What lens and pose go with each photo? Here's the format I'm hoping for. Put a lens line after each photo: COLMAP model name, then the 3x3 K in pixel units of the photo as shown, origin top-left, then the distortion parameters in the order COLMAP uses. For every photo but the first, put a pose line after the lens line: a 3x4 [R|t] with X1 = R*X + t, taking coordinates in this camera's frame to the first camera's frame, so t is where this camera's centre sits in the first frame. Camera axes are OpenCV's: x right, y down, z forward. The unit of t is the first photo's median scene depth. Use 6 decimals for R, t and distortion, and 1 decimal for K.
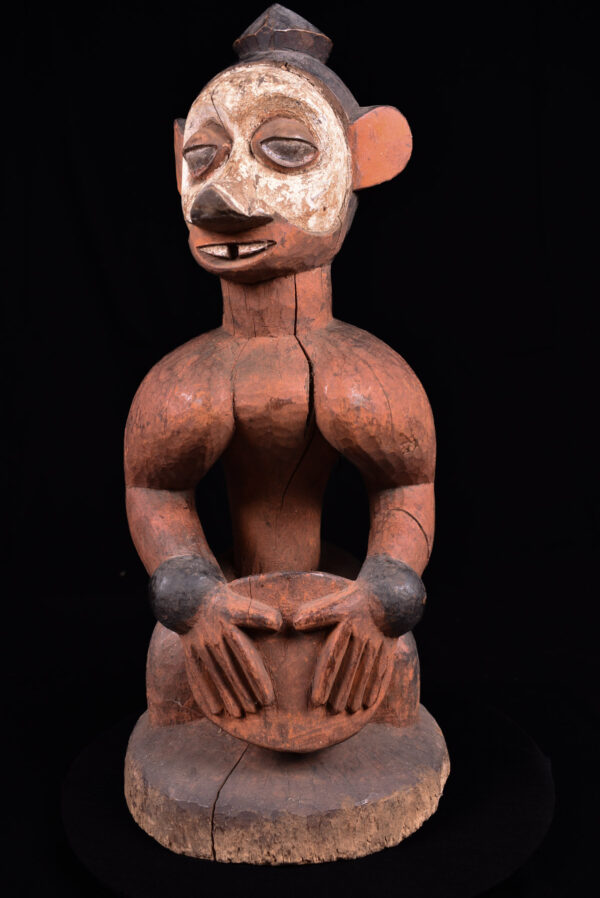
lens RADIAL K [[894.5, 0, 300.8], [0, 894.5, 447.5], [0, 0, 1]] dist [-0.071764, 0.000000]
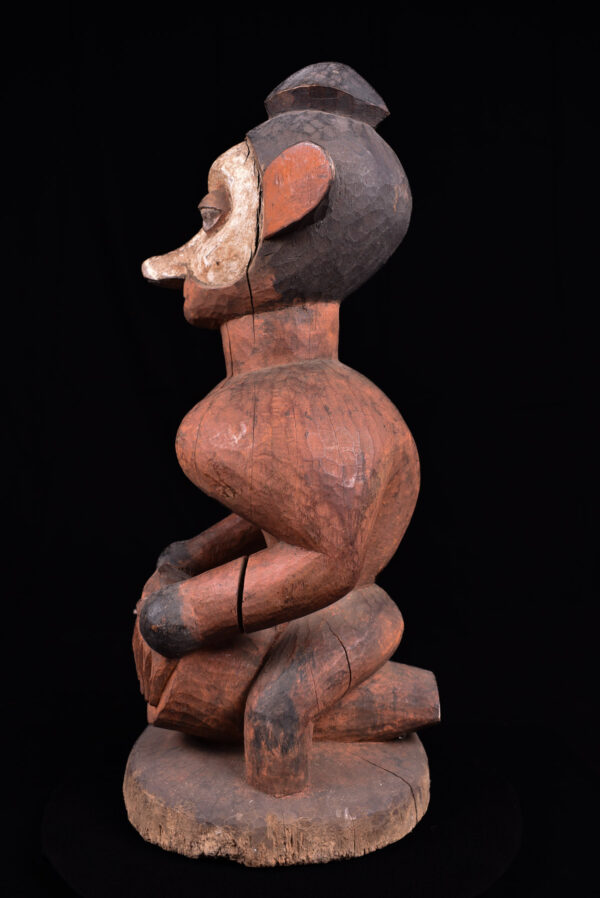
lens RADIAL K [[894.5, 0, 299.6], [0, 894.5, 450.6], [0, 0, 1]] dist [-0.071764, 0.000000]
pose [[0.099323, 0.123486, -0.987363, 1.169346], [-0.158141, 0.981617, 0.106859, -0.174596], [0.982408, 0.145529, 0.117025, 1.008708]]
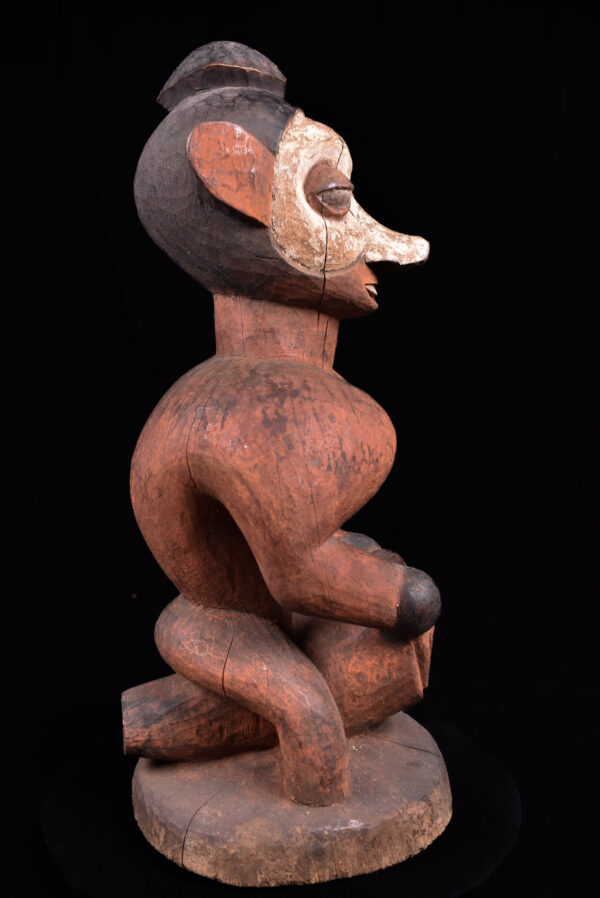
lens RADIAL K [[894.5, 0, 297.4], [0, 894.5, 449.5], [0, 0, 1]] dist [-0.071764, 0.000000]
pose [[-0.236736, -0.097589, 0.966660, -1.154007], [0.174912, 0.974406, 0.141207, -0.197192], [-0.955700, 0.202509, -0.213607, 1.349739]]
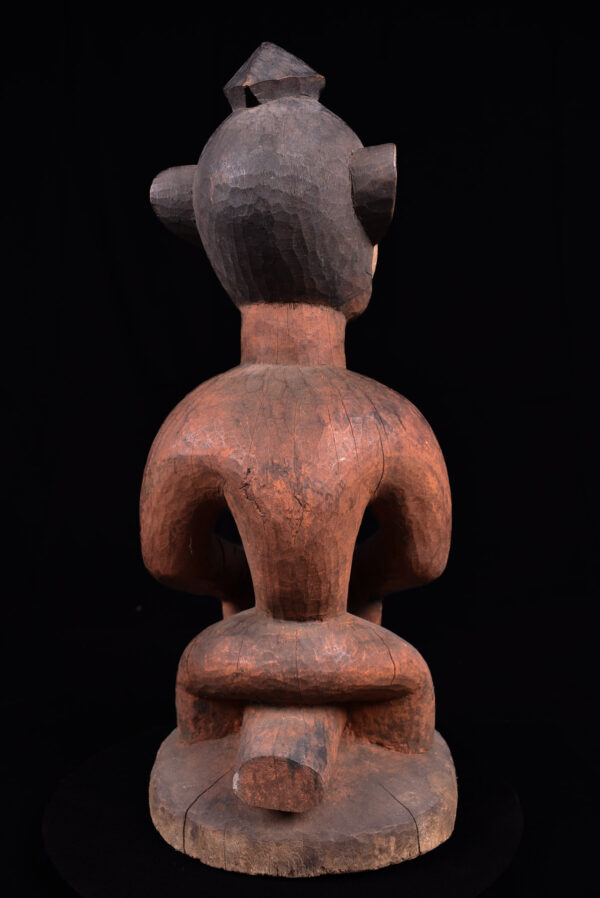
lens RADIAL K [[894.5, 0, 299.5], [0, 894.5, 444.7], [0, 0, 1]] dist [-0.071764, 0.000000]
pose [[-0.994546, 0.025532, 0.101126, -0.283247], [0.051819, 0.962400, 0.266647, -0.346627], [-0.090515, 0.270433, -0.958474, 2.137583]]
